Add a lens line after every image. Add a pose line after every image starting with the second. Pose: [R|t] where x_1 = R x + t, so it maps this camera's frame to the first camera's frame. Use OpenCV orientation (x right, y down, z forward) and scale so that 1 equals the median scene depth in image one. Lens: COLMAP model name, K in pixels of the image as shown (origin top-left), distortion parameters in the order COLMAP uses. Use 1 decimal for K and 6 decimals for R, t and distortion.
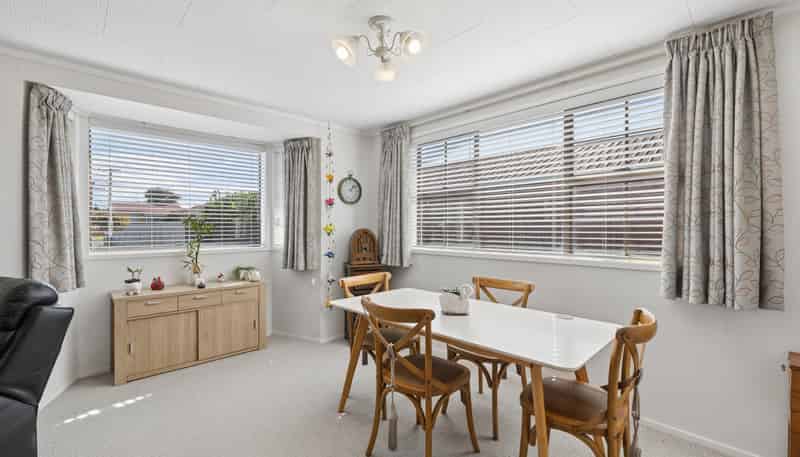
lens RADIAL K [[353.2, 0, 400.0], [0, 353.2, 228.5], [0, 0, 1]] dist [0.000364, -0.000338]
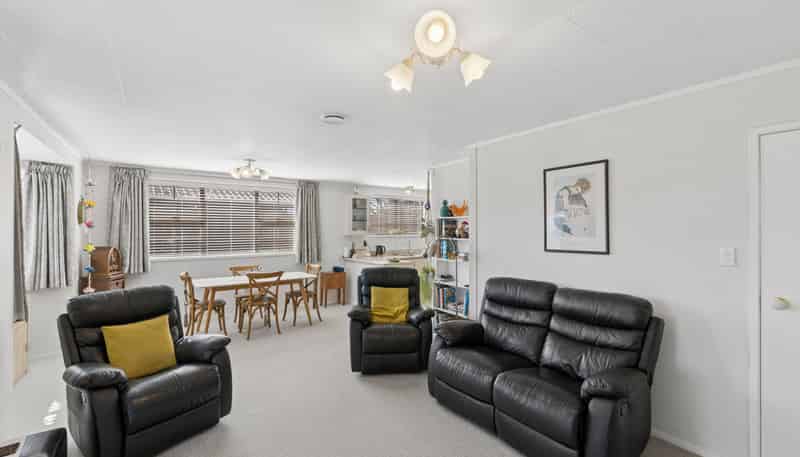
lens RADIAL K [[353.2, 0, 400.0], [0, 353.2, 228.5], [0, 0, 1]] dist [0.000364, -0.000338]
pose [[0.145830, 0.000200, 0.989310, -1.171471], [0.005103, 0.999987, -0.000955, -0.055258], [-0.989297, 0.005188, 0.145827, -0.193667]]
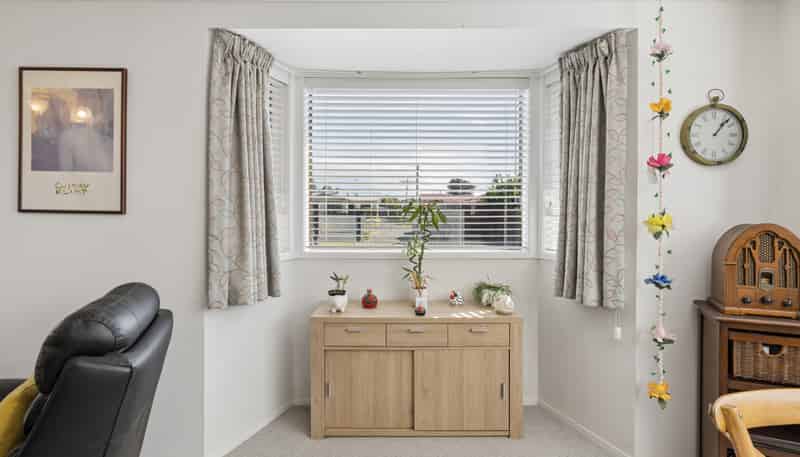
lens RADIAL K [[397.5, 0, 400.1], [0, 397.5, 217.0], [0, 0, 1]] dist [0.000456, 0.000205]
pose [[0.734044, 0.005617, -0.679079, -0.100308], [-0.007042, 0.999975, 0.000659, -0.004728], [0.679065, 0.004298, 0.734065, 0.417100]]
